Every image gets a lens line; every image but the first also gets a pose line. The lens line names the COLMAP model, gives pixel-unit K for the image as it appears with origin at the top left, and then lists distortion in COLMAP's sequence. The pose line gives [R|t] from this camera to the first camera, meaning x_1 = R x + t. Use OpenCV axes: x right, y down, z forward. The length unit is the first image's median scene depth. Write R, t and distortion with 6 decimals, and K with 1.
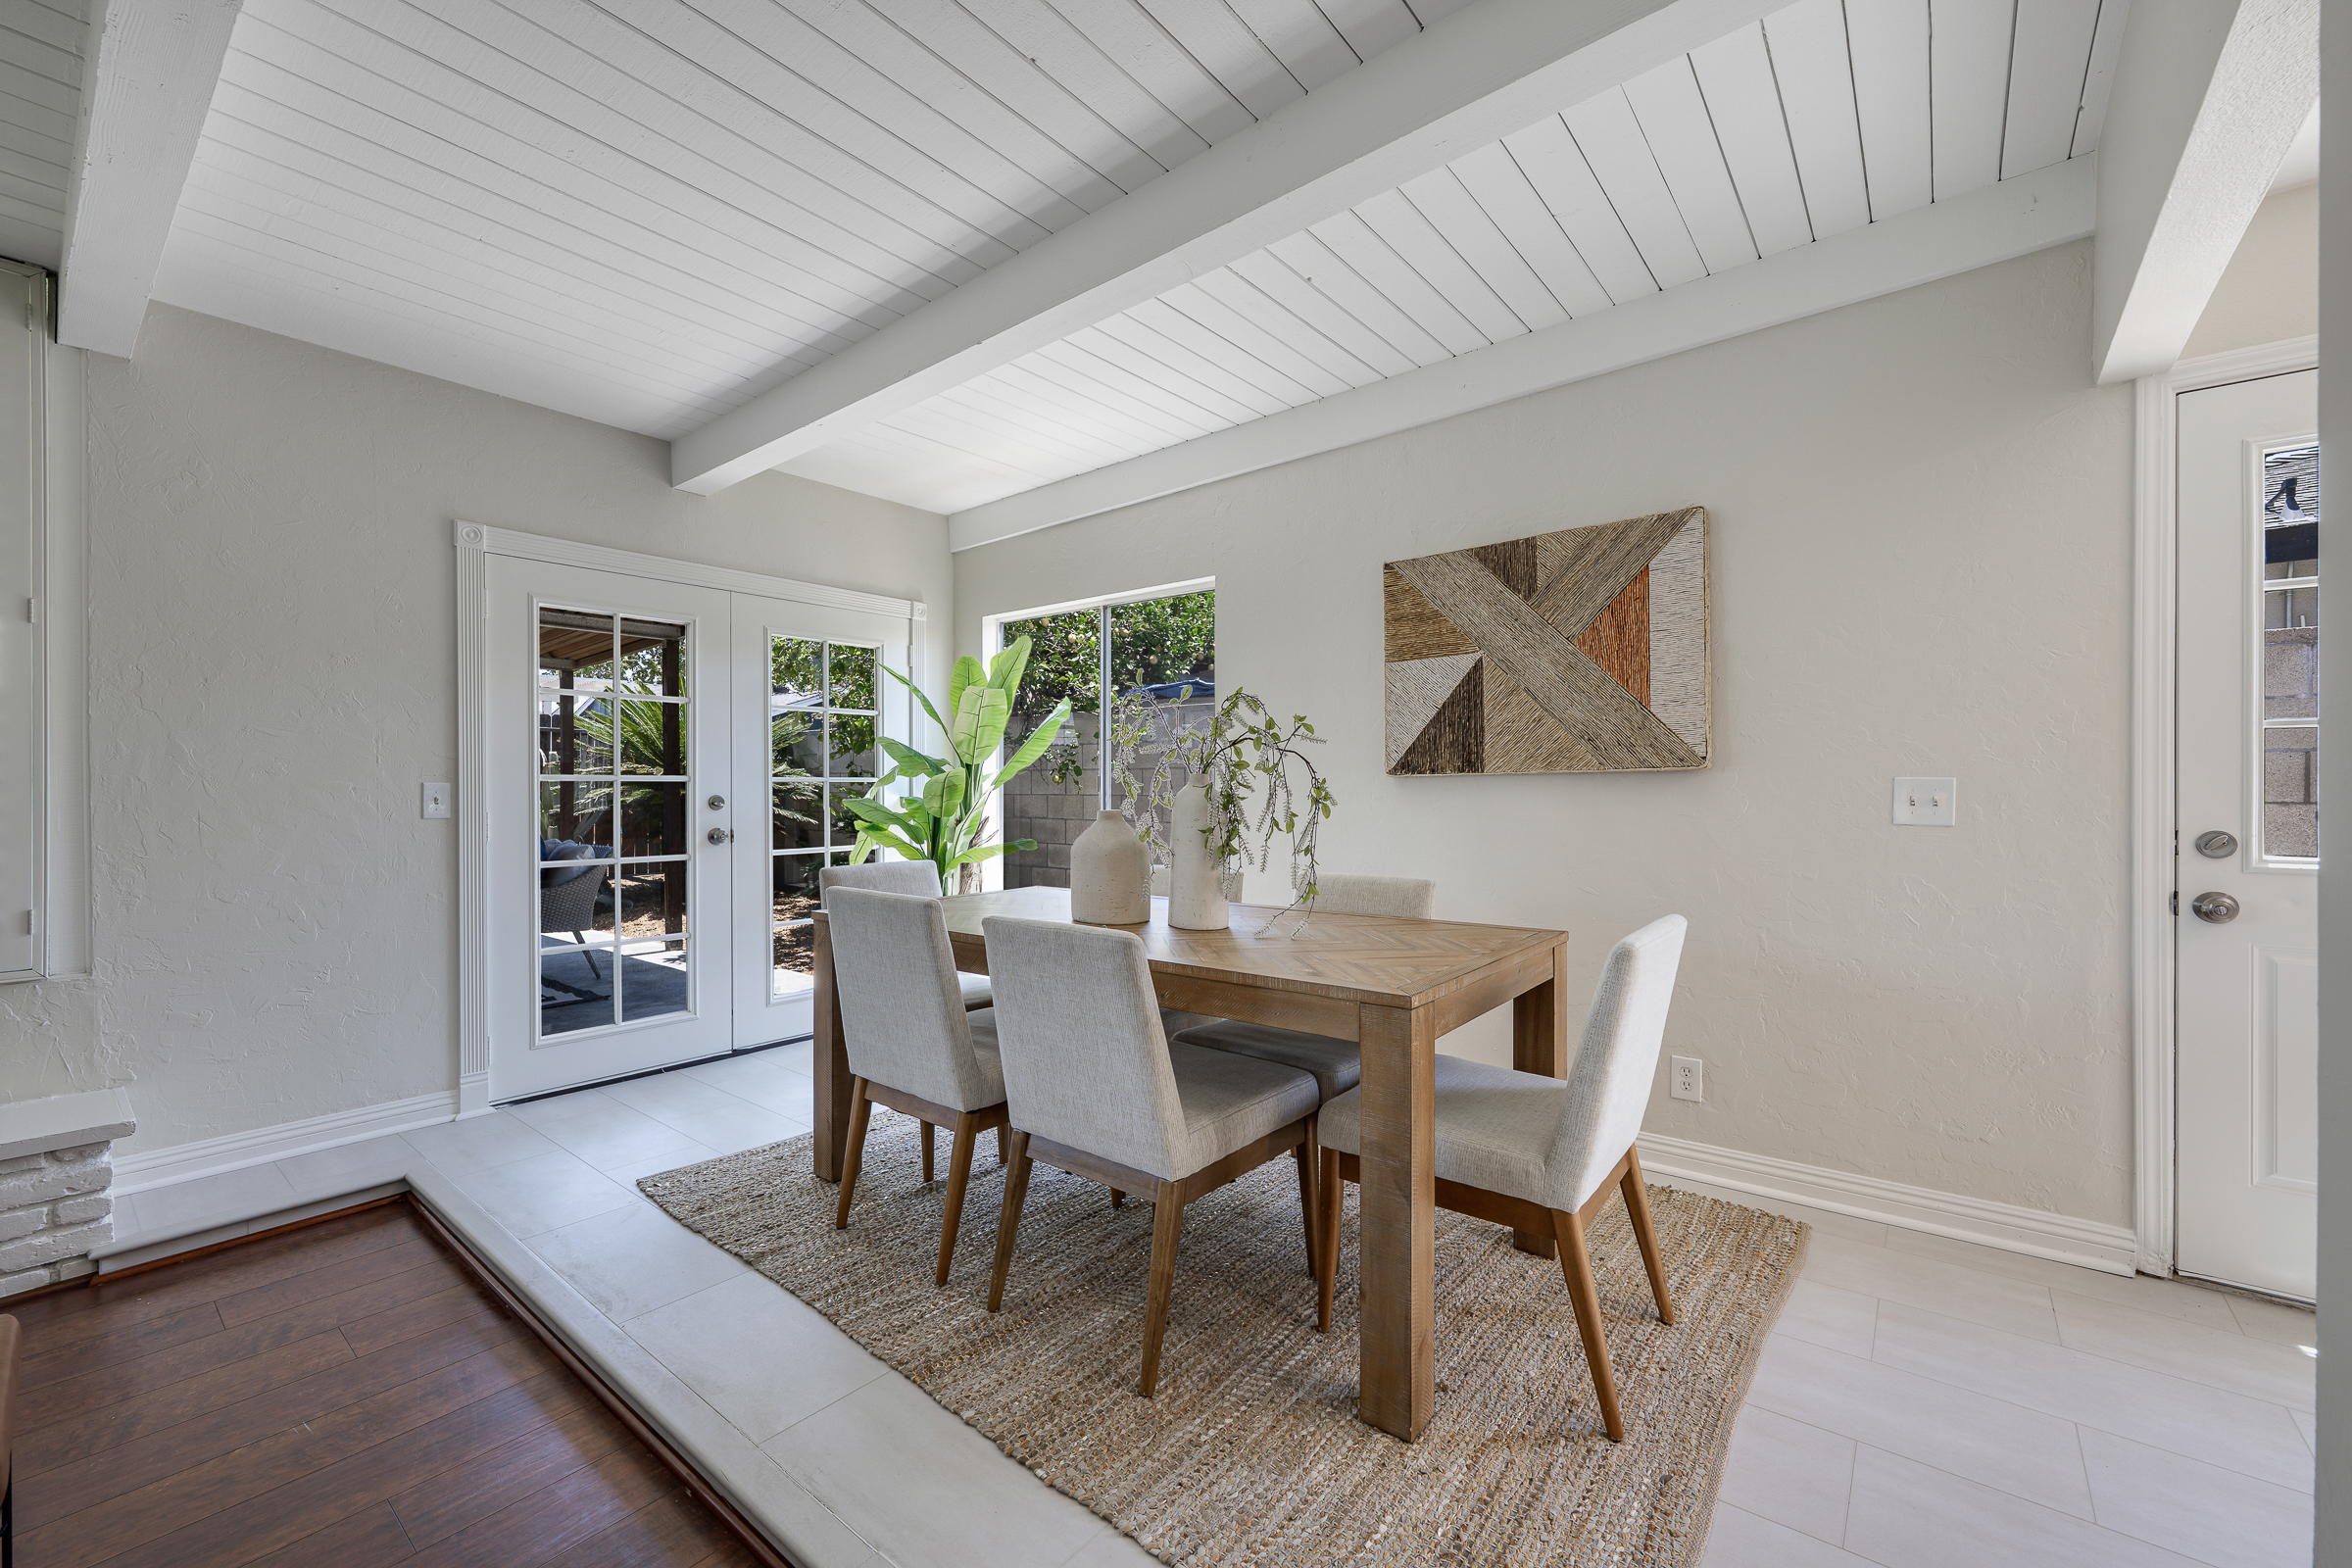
lens RADIAL K [[954.3, 0, 1186.0], [0, 954.3, 788.3], [0, 0, 1]] dist [-0.000613, 0.000165]
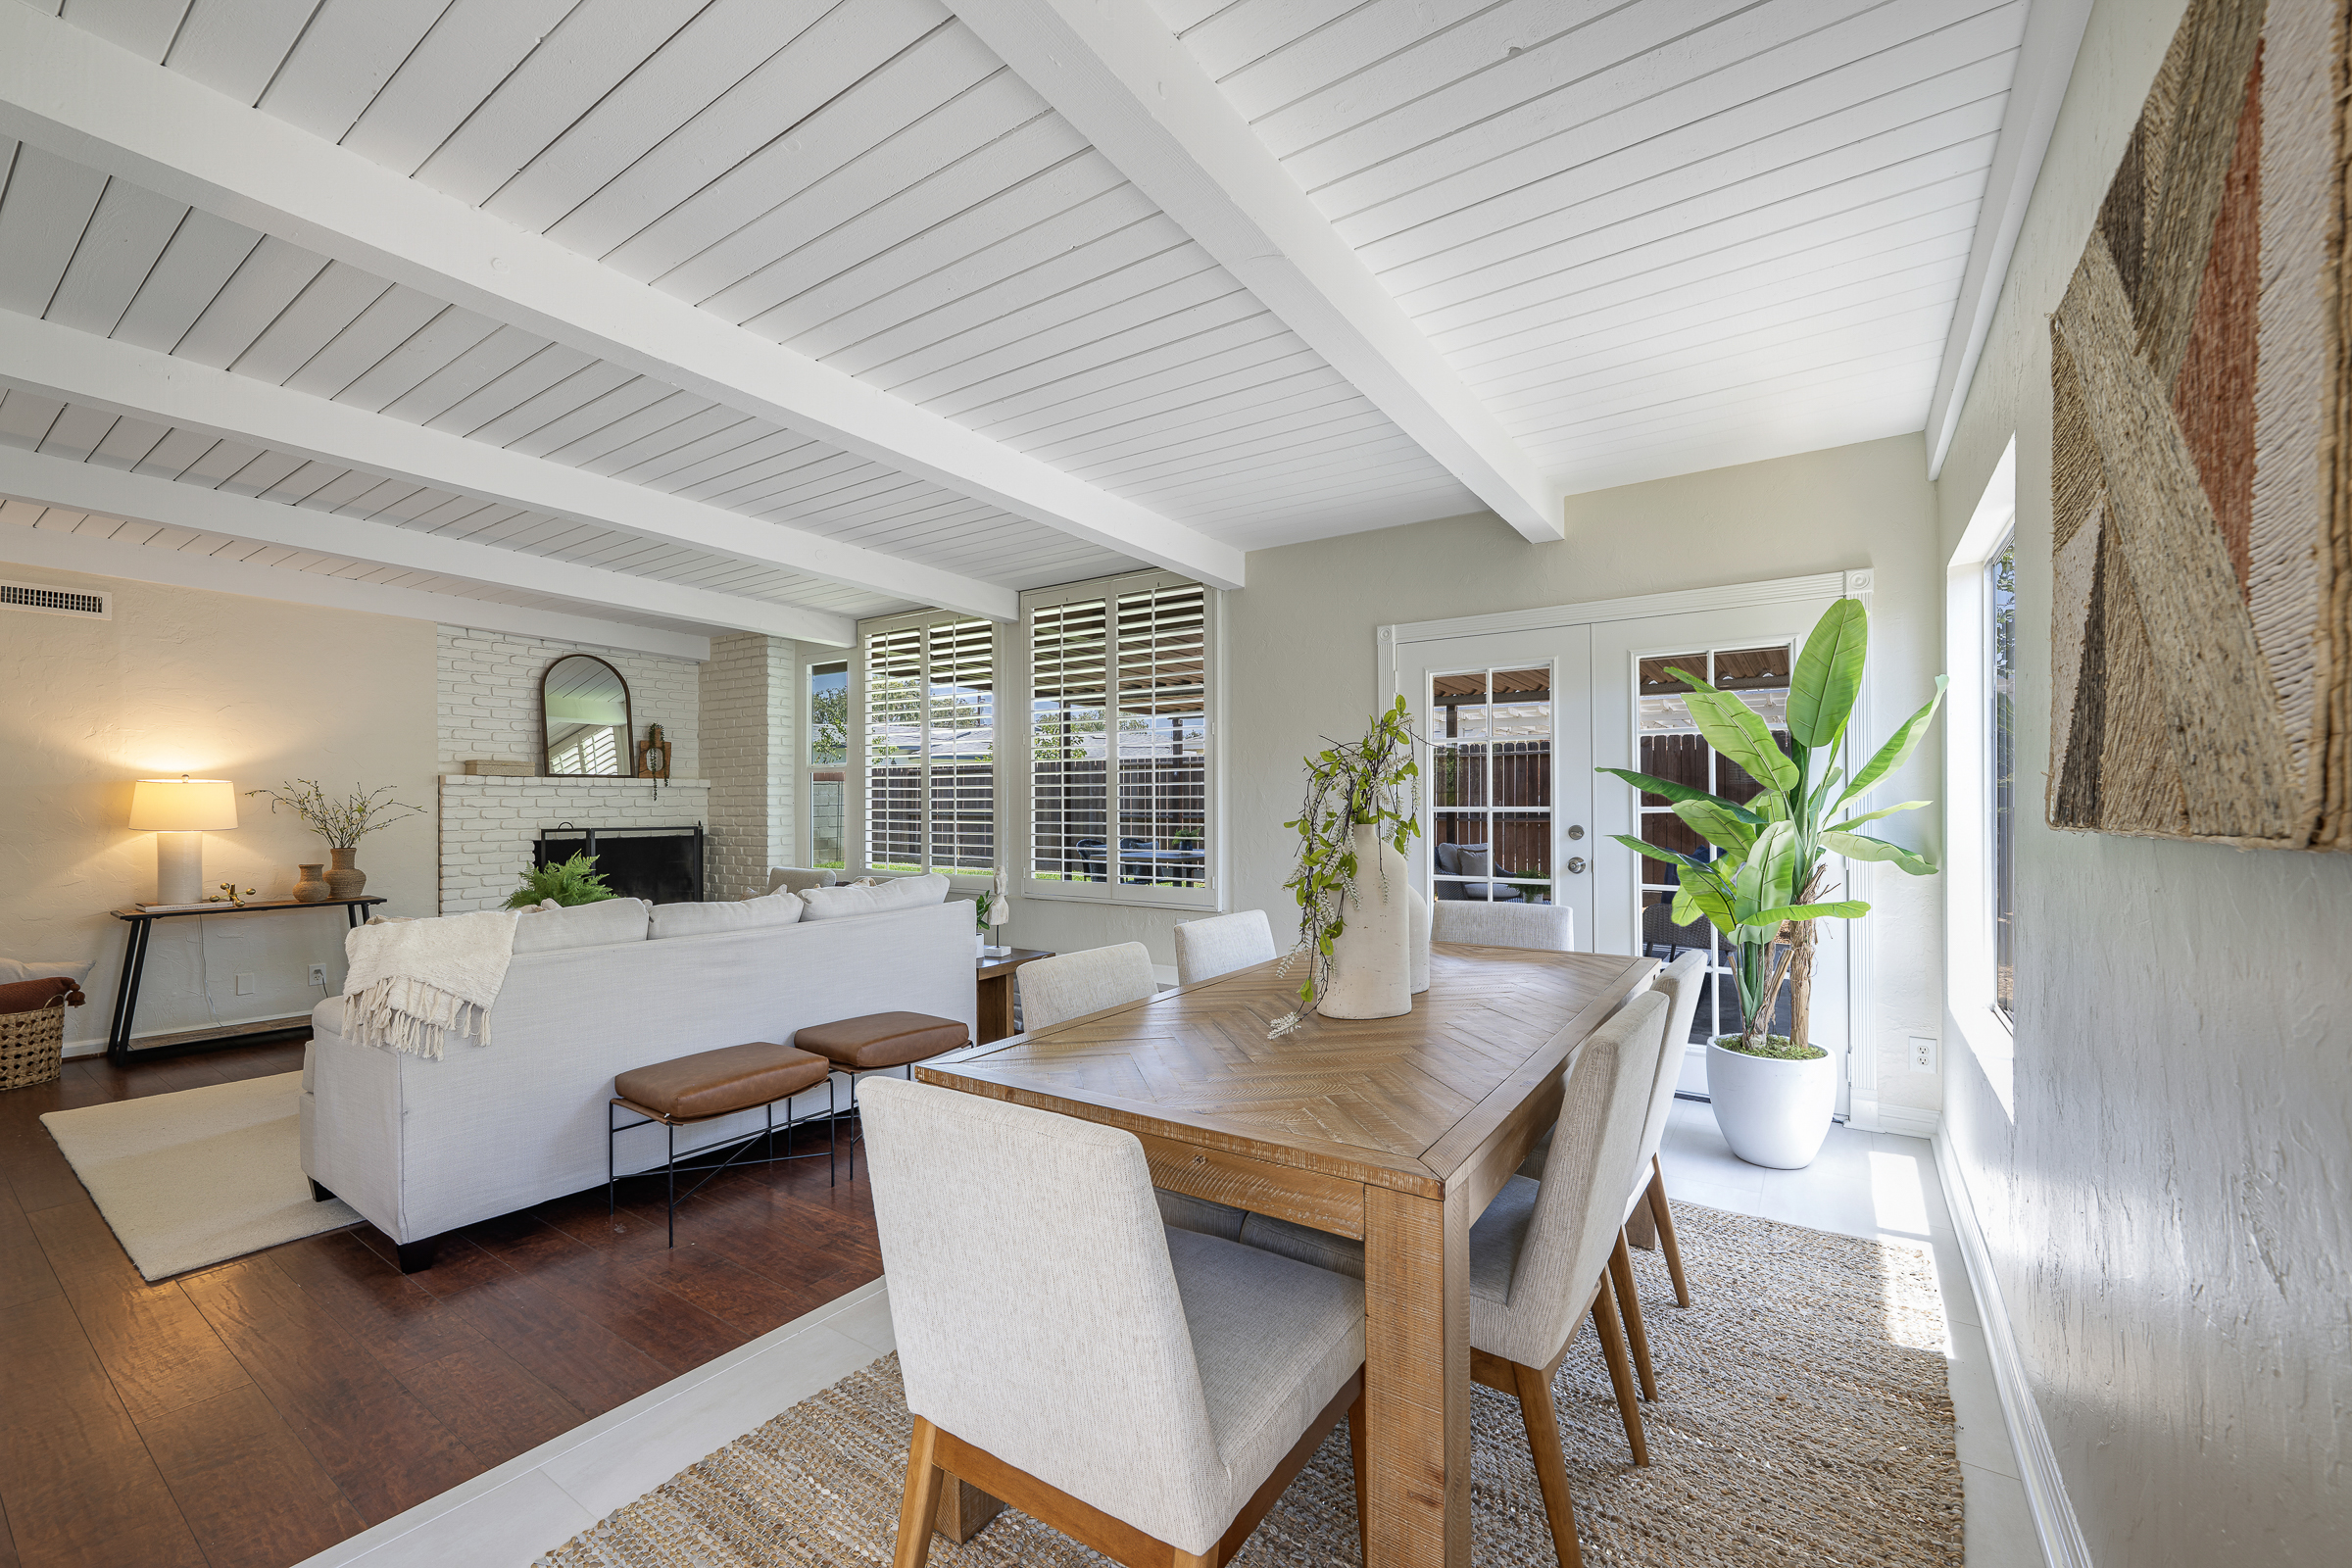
lens RADIAL K [[954.3, 0, 1169.3], [0, 954.3, 800.0], [0, 0, 1]] dist [-0.000613, 0.000165]
pose [[0.067973, -0.000690, -0.997687, 0.640389], [0.005149, 0.999987, -0.000341, -0.027918], [0.997674, -0.005114, 0.067976, 0.618309]]
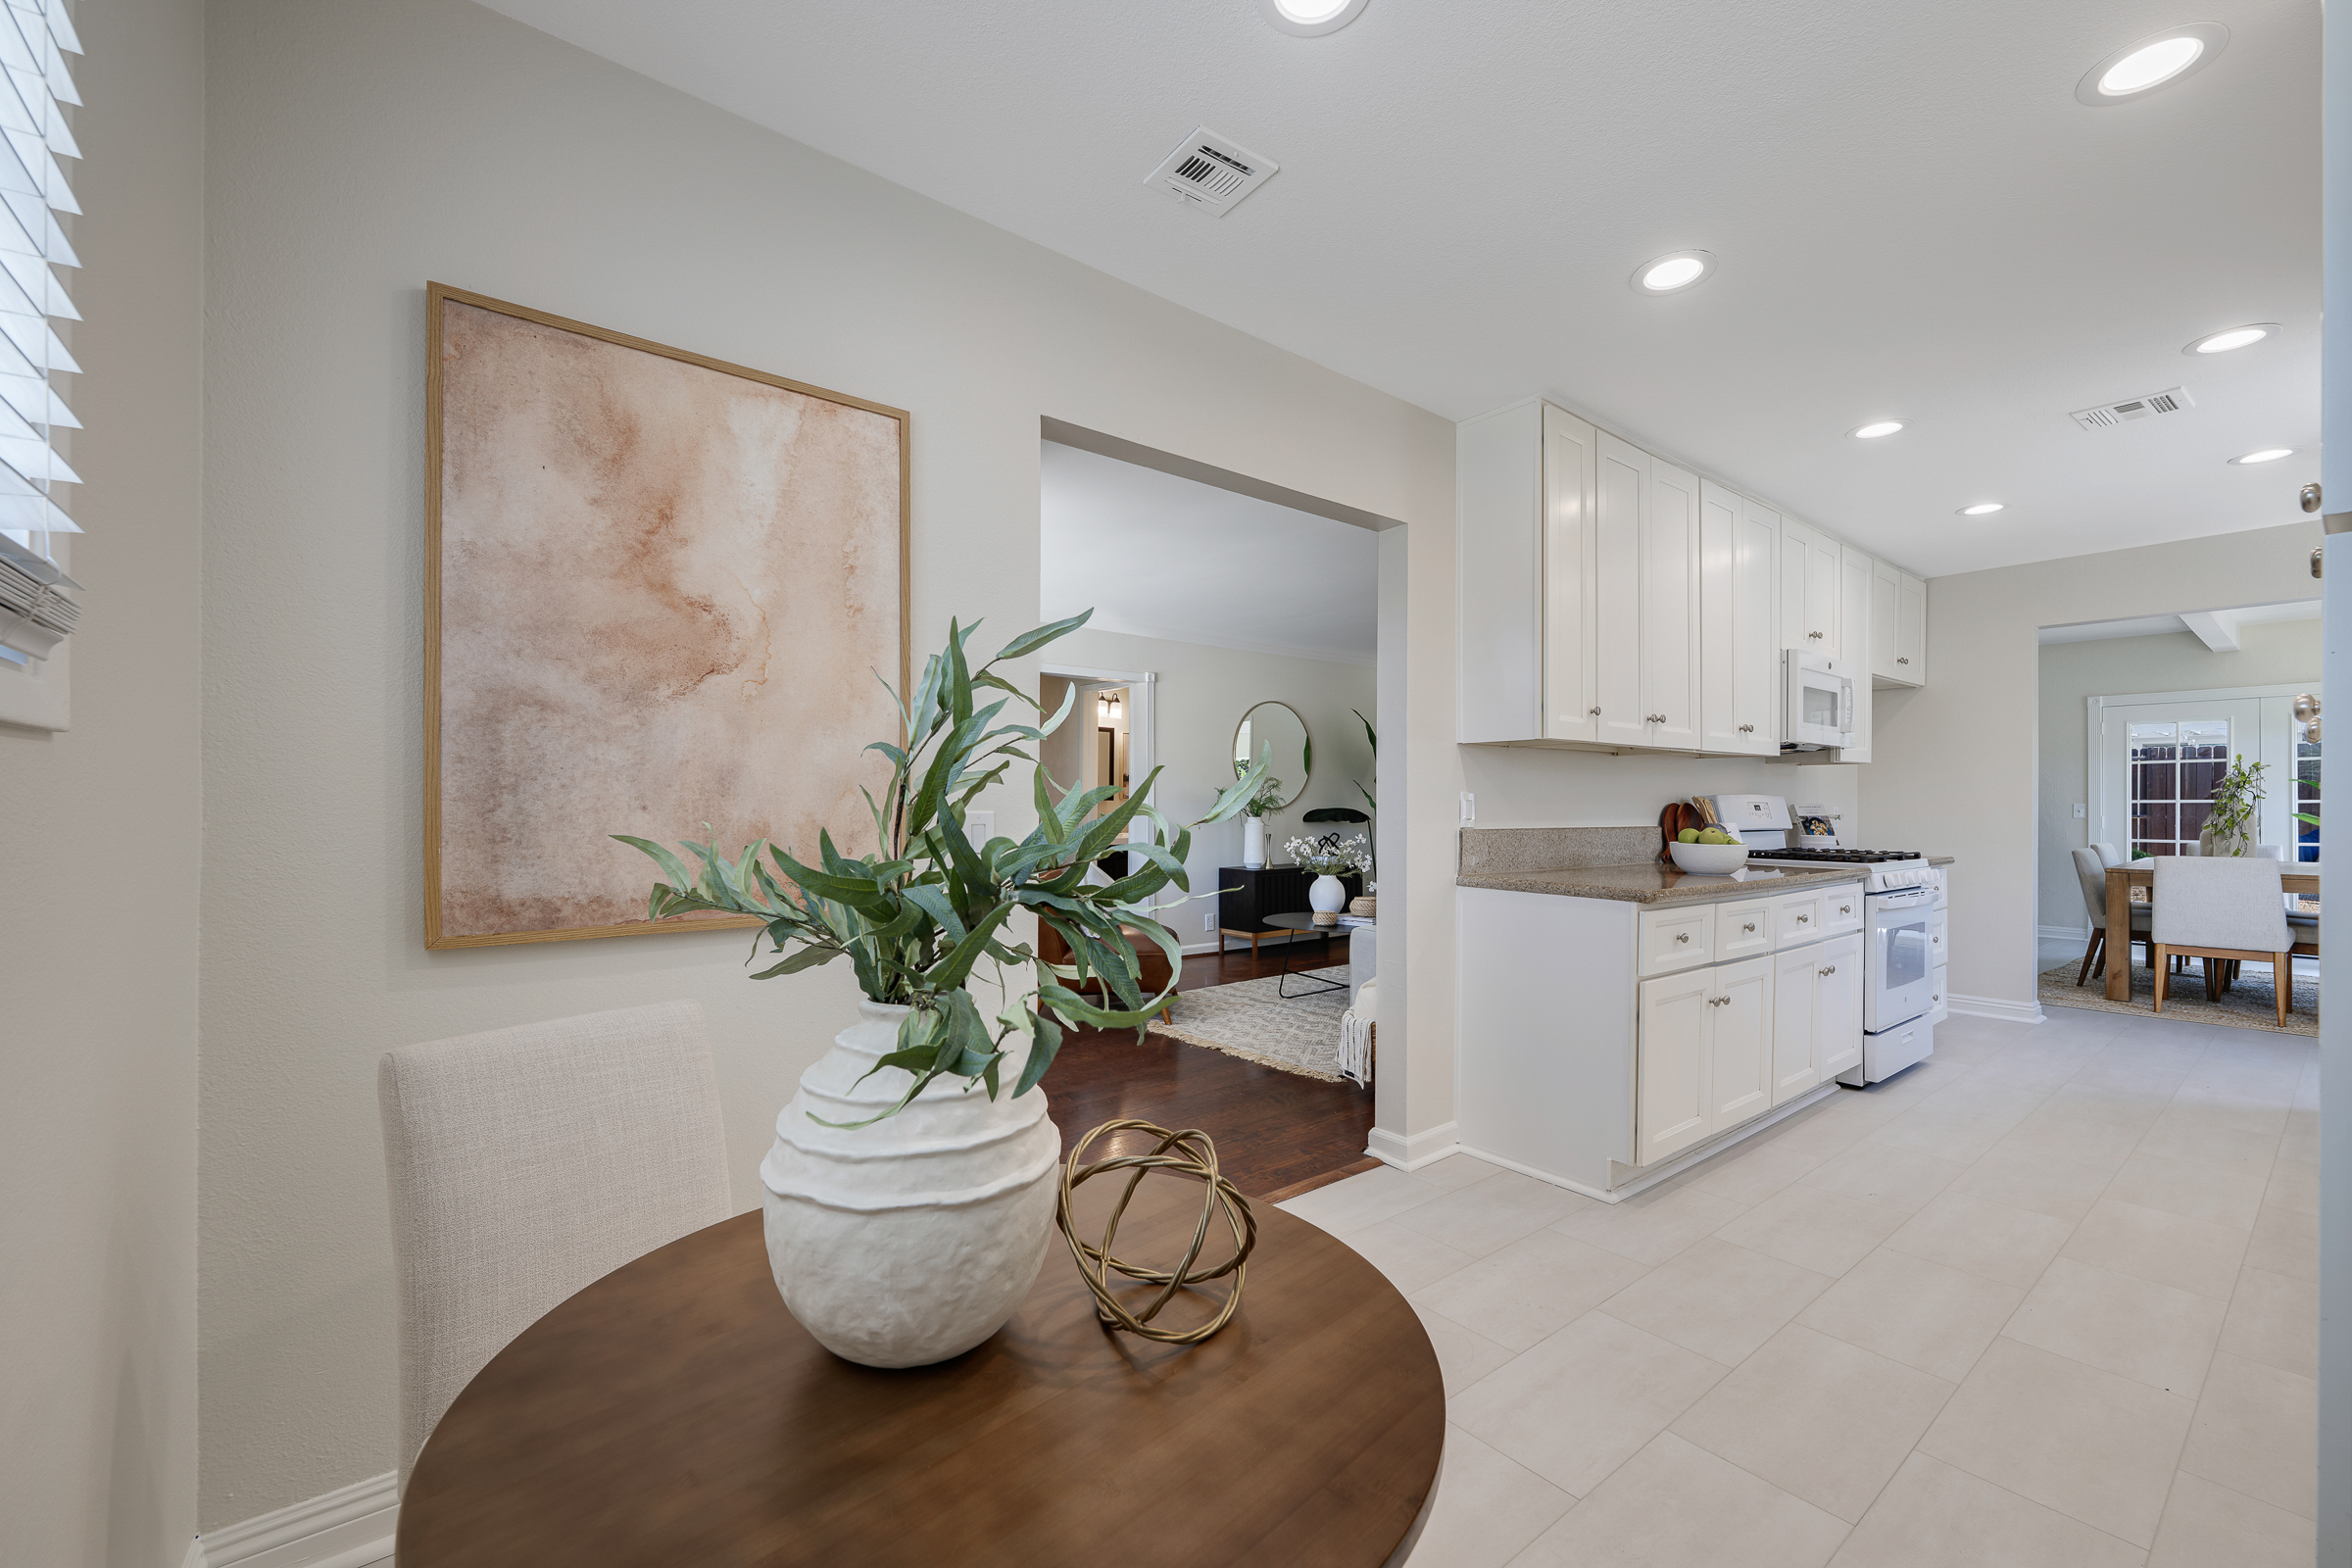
lens RADIAL K [[954.3, 0, 1174.8], [0, 954.3, 800.0], [0, 0, 1]] dist [-0.000613, 0.000165]
pose [[-0.221247, 0.000006, -0.975218, 2.223526], [-0.003383, 0.999994, 0.000774, -0.008849], [0.975212, 0.003471, -0.221246, -0.774506]]
